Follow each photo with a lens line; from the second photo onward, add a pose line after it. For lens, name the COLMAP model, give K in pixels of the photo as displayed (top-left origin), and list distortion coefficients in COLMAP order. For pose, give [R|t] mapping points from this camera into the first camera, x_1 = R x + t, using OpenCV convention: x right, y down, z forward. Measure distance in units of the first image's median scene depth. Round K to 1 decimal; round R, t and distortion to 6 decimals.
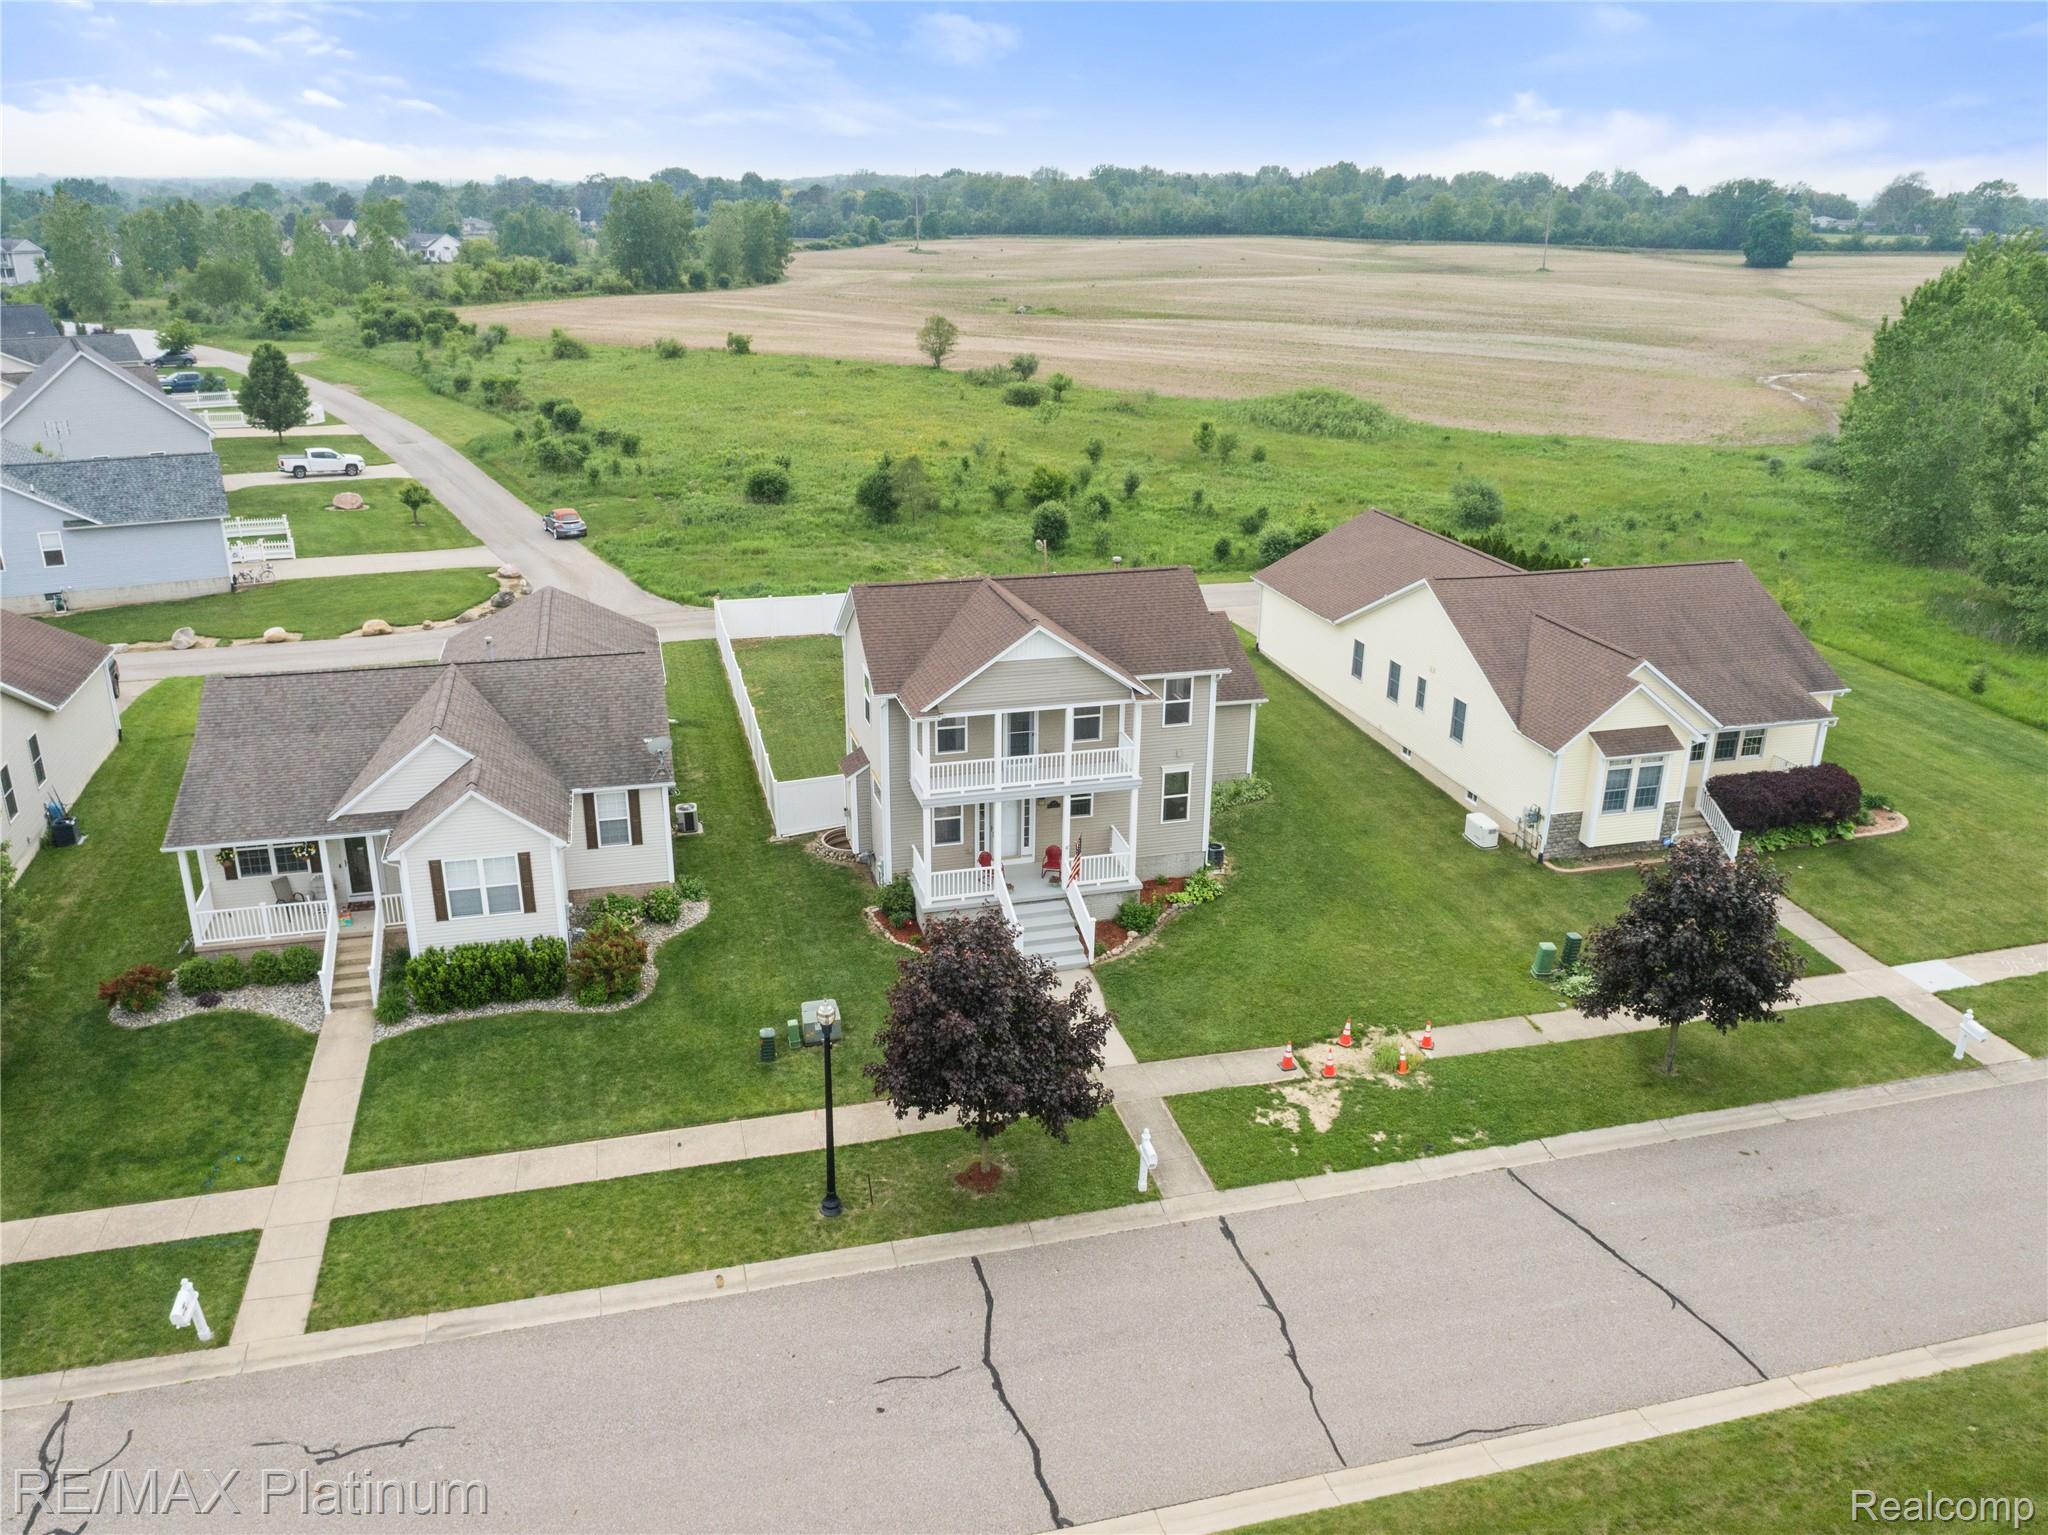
lens RADIAL K [[1560.4, 0, 1025.9], [0, 1560.4, 763.7], [0, 0, 1]] dist [-0.019934, 0.010220]
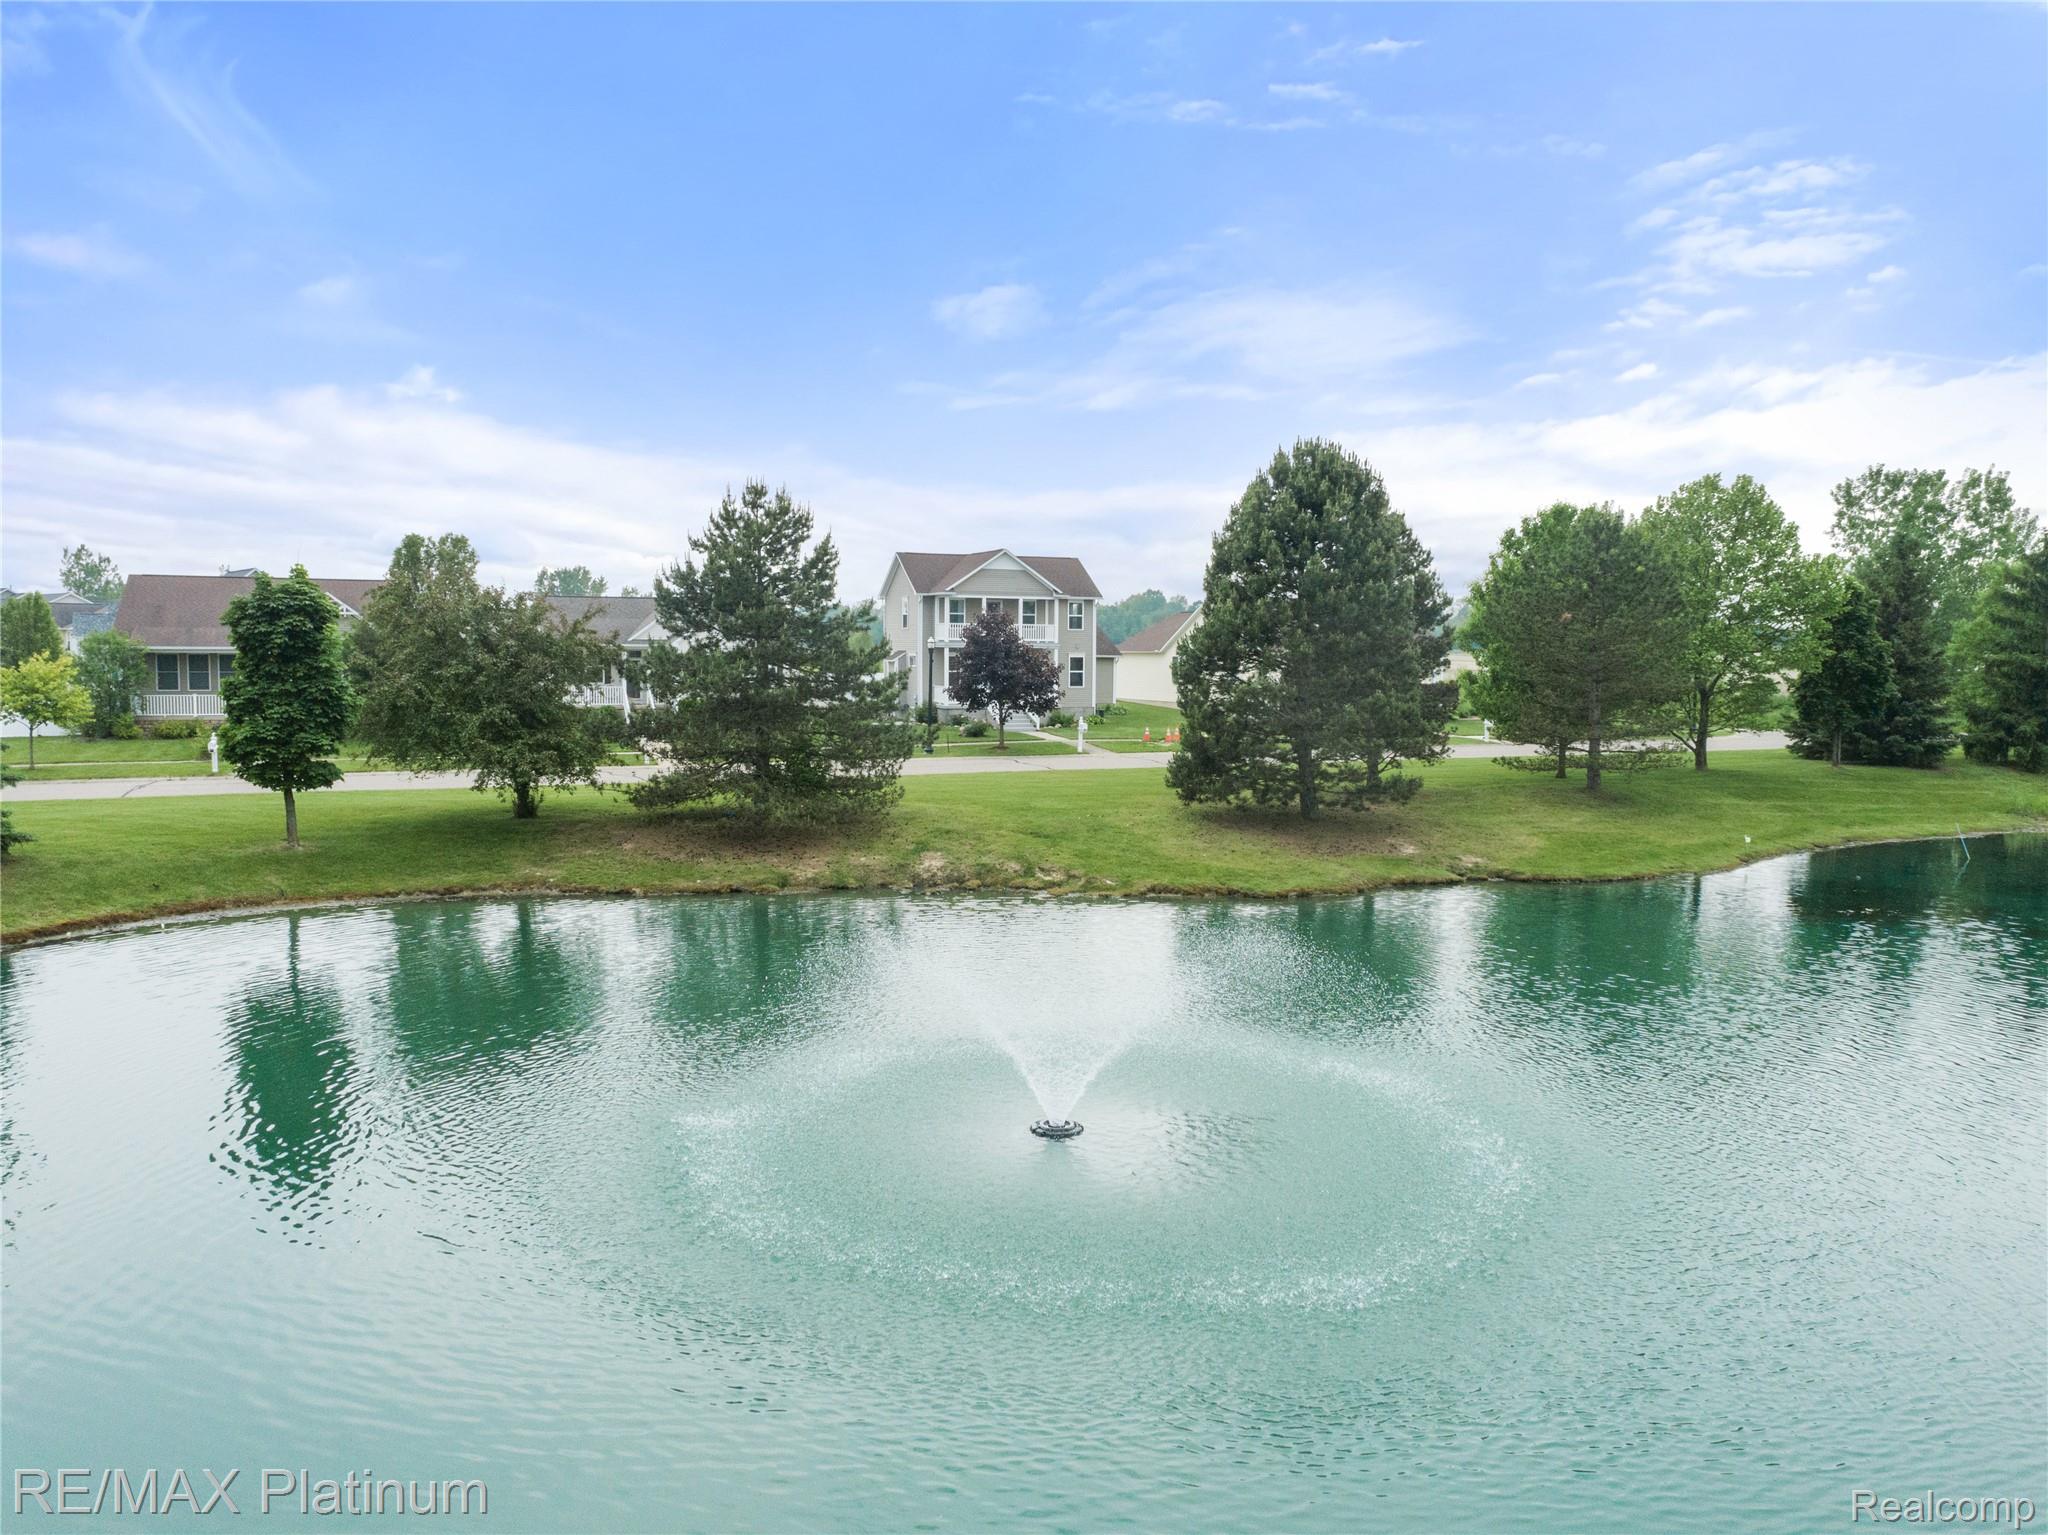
lens RADIAL K [[1560.4, 0, 1029.1], [0, 1560.4, 764.7], [0, 0, 1]] dist [-0.019934, 0.010220]
pose [[0.993933, -0.009895, 0.109540, -0.059053], [0.039962, 0.960372, -0.275843, 0.234258], [-0.102470, 0.278547, 0.954941, -0.257062]]
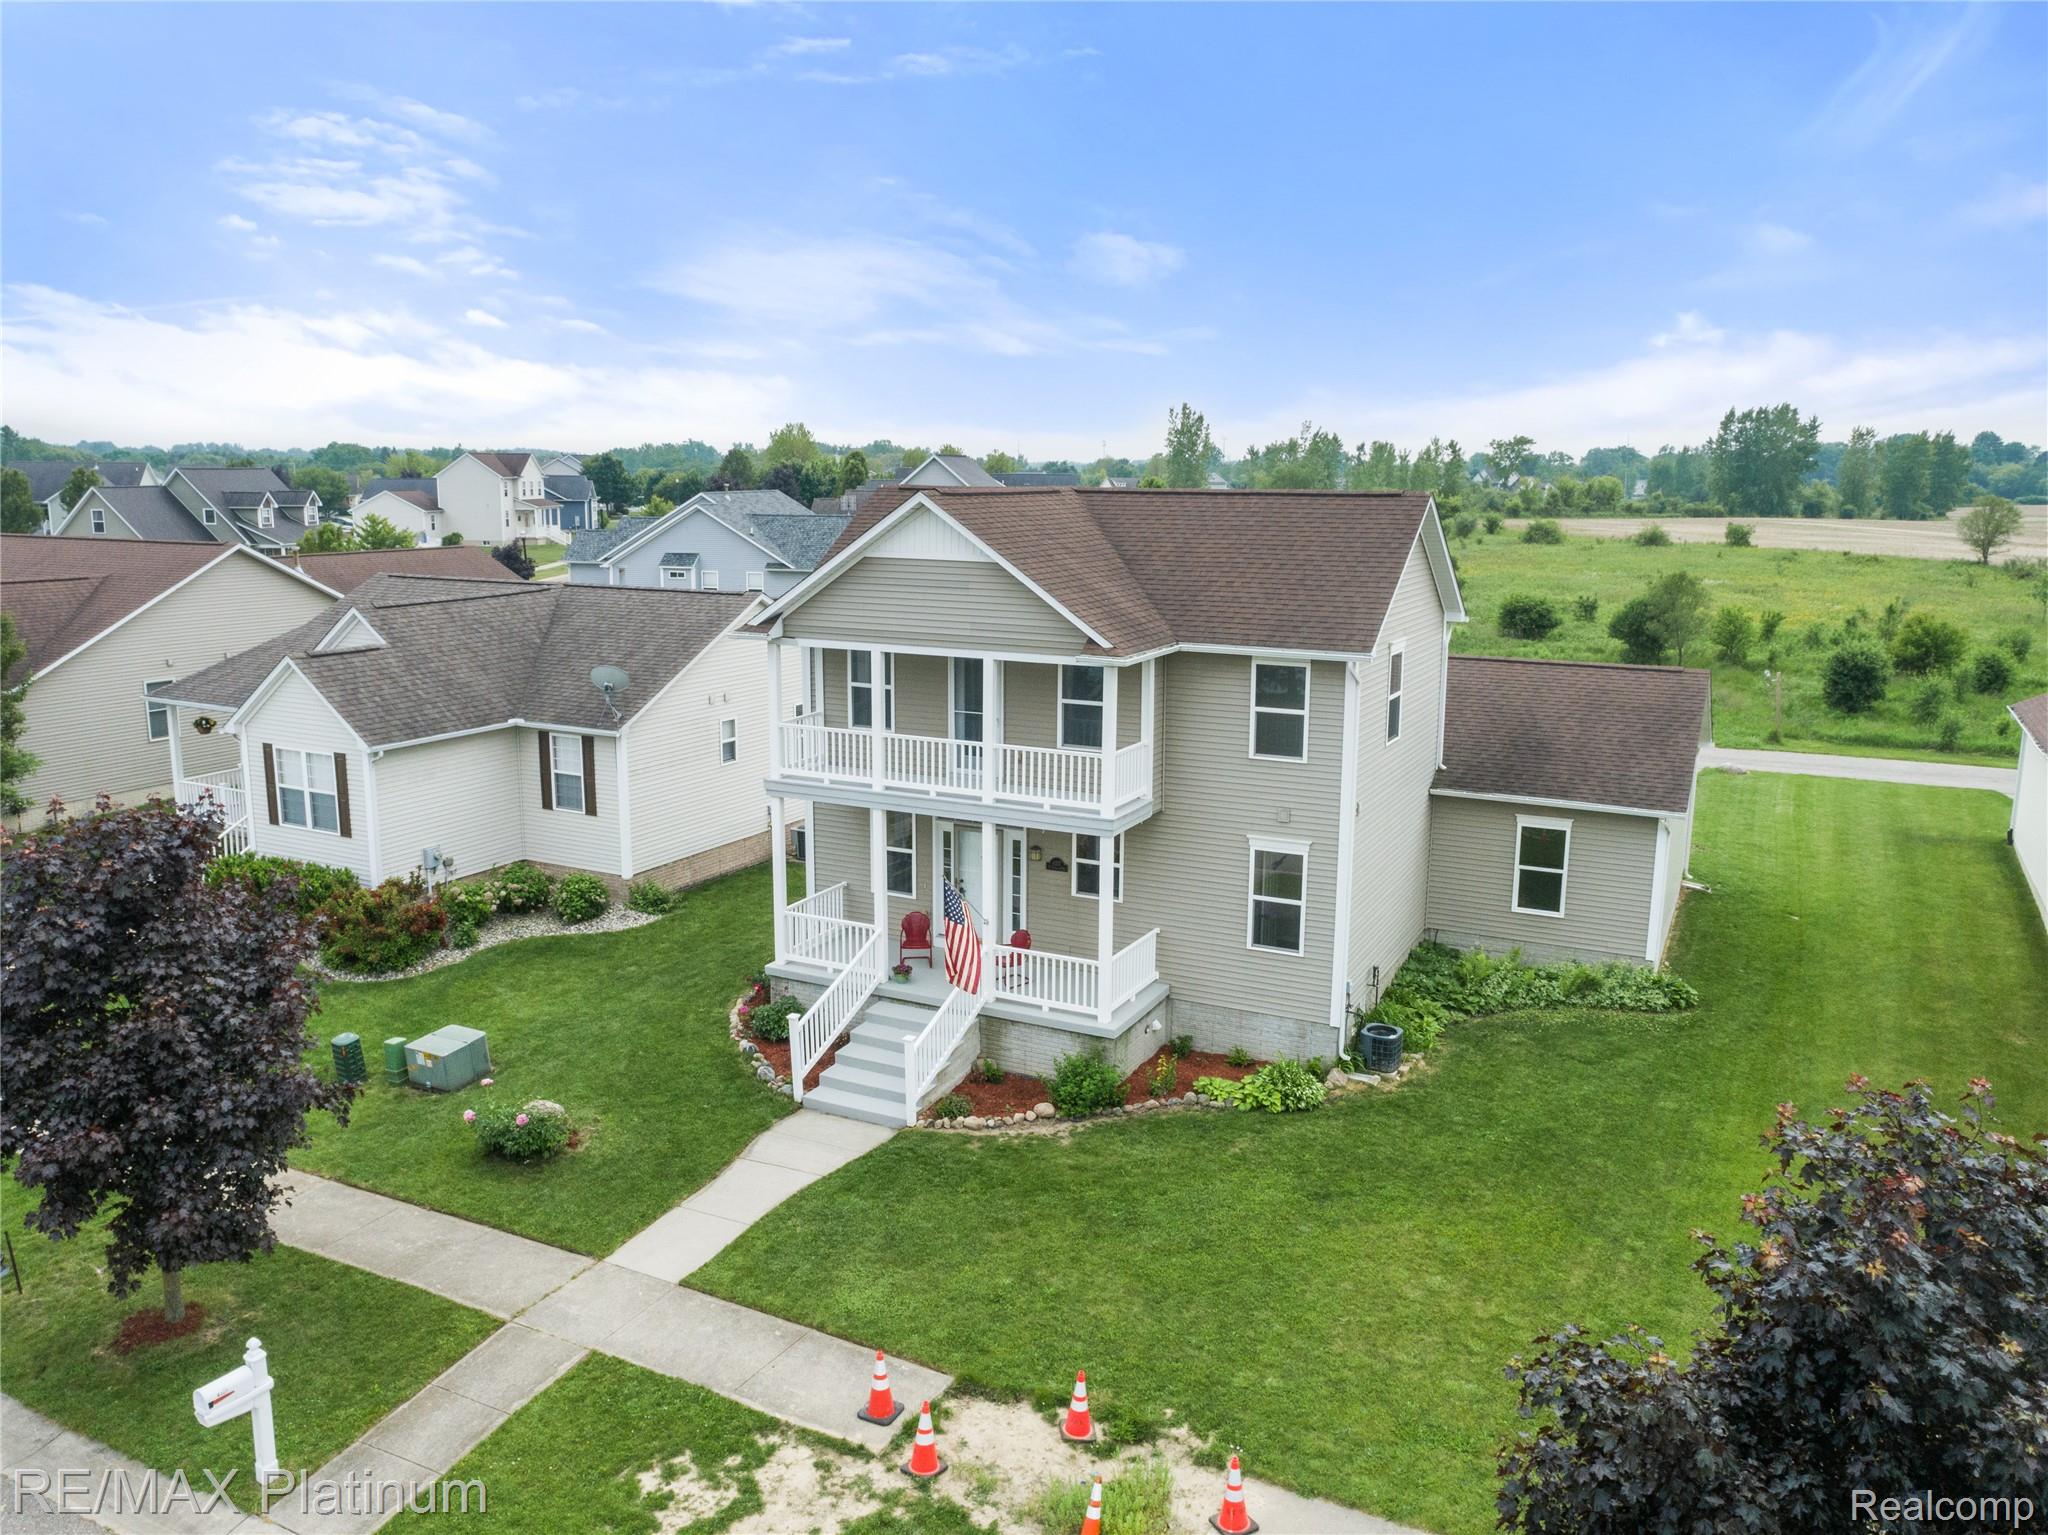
lens RADIAL K [[1560.4, 0, 1021.6], [0, 1560.4, 763.0], [0, 0, 1]] dist [-0.019934, 0.010220]
pose [[0.734725, 0.120154, -0.667639, 0.142957], [-0.234554, 0.968482, -0.083827, 0.015248], [0.636524, 0.218187, 0.739751, 0.209411]]
